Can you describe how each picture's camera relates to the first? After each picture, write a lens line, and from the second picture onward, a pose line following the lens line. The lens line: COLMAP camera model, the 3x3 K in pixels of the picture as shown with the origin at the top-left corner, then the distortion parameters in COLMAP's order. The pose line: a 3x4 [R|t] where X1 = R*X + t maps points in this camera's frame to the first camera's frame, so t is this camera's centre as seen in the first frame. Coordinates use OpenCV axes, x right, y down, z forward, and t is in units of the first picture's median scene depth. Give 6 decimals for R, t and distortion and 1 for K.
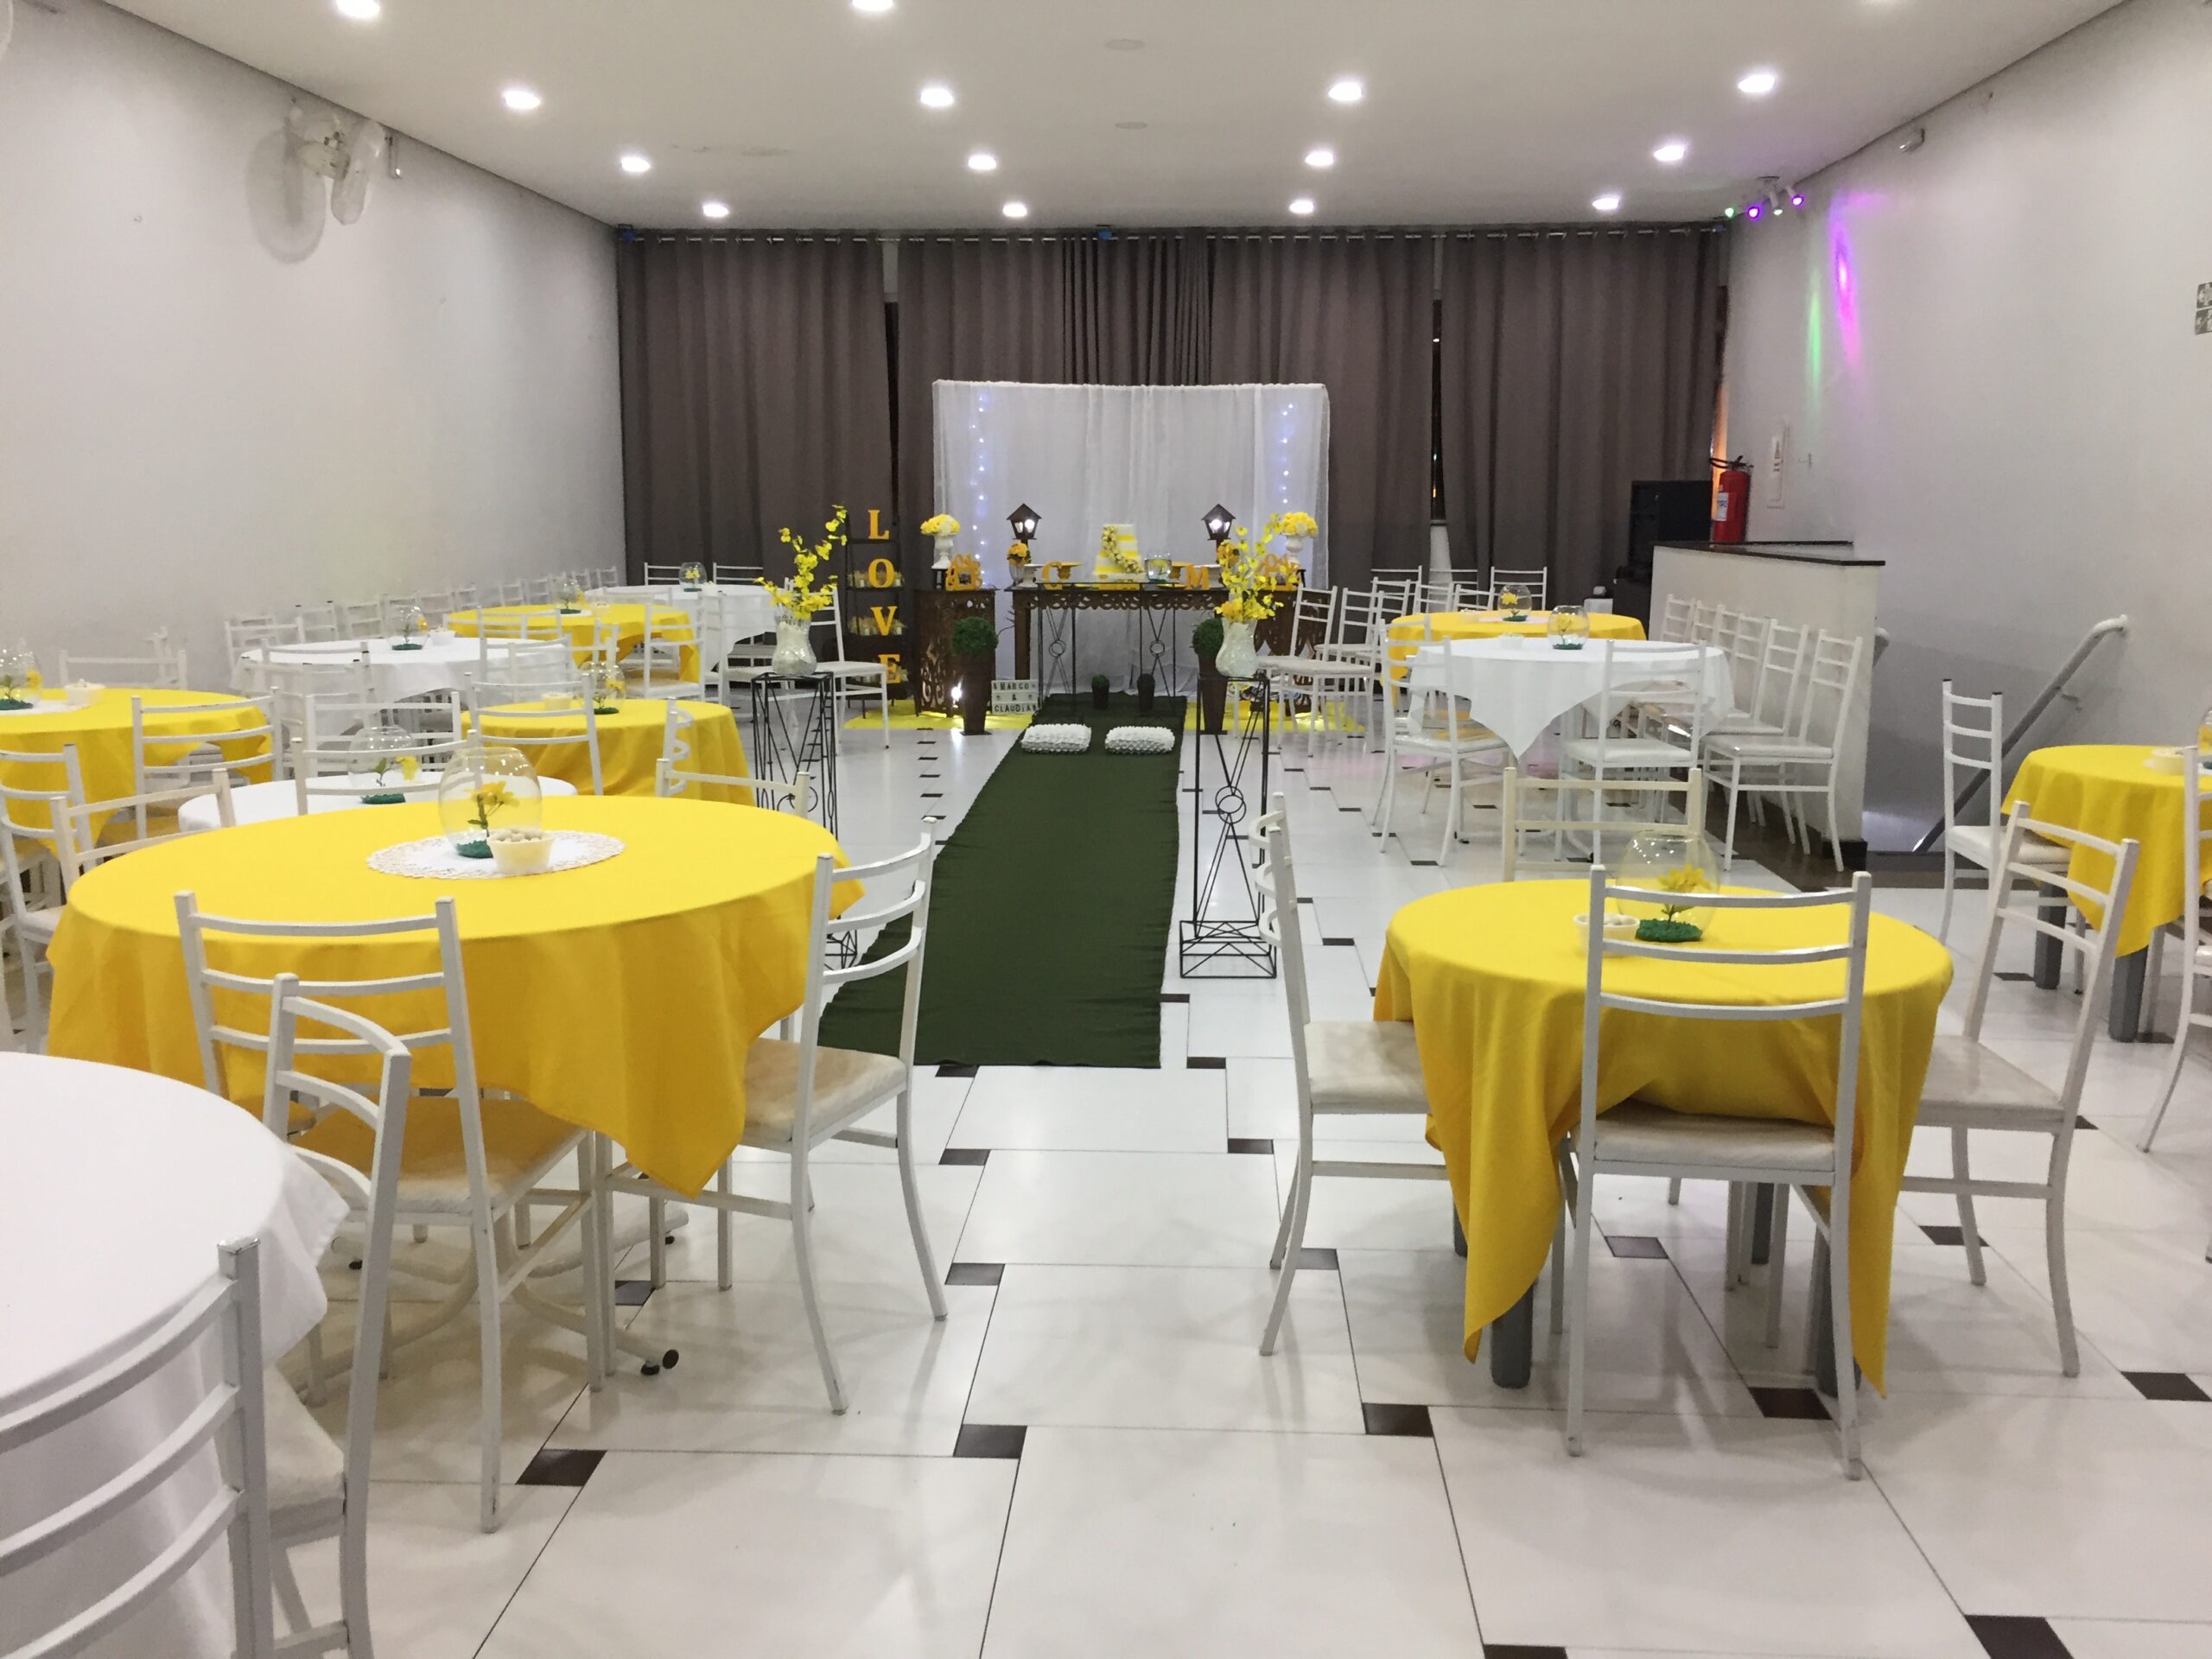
lens RADIAL K [[1913.6, 0, 1091.3], [0, 1913.6, 840.2], [0, 0, 1]] dist [0.077832, -0.069755]
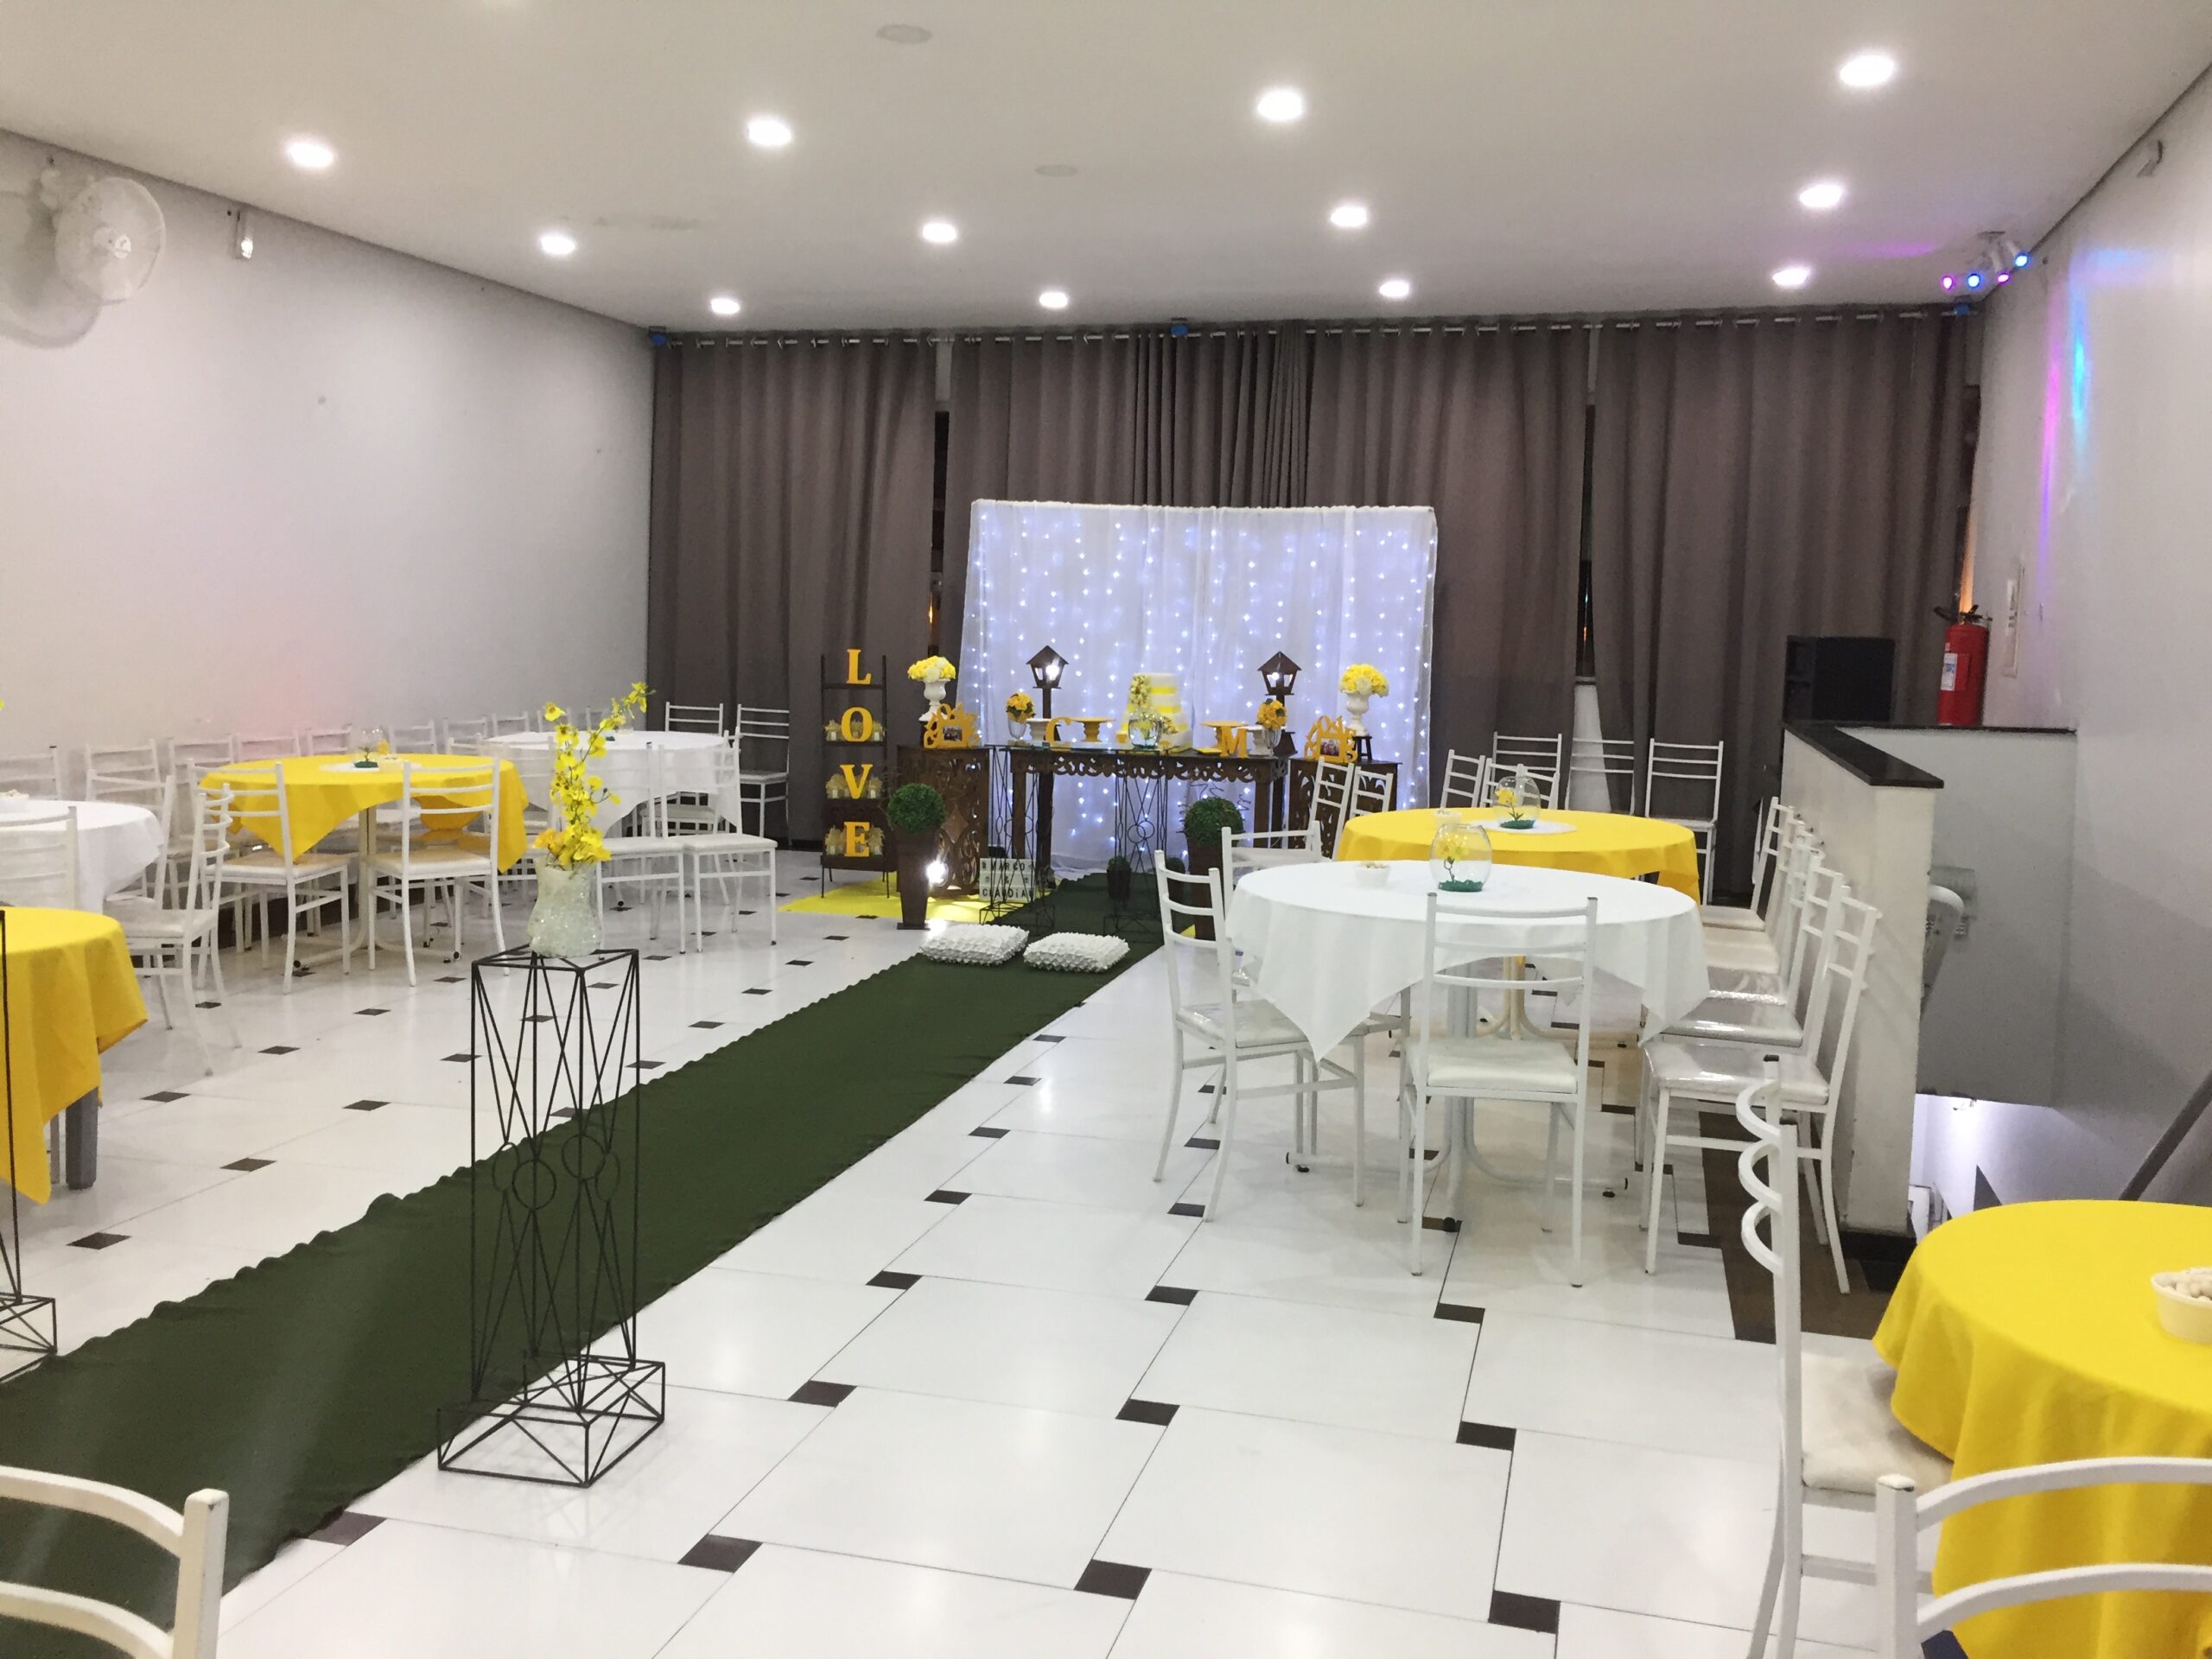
lens RADIAL K [[1913.6, 0, 1097.1], [0, 1913.6, 832.2], [0, 0, 1]] dist [0.077832, -0.069755]
pose [[0.977280, 0.042991, -0.207549, 0.156845], [-0.057727, 0.996183, -0.065471, -0.041196], [0.203942, 0.075965, 0.976031, 0.198466]]
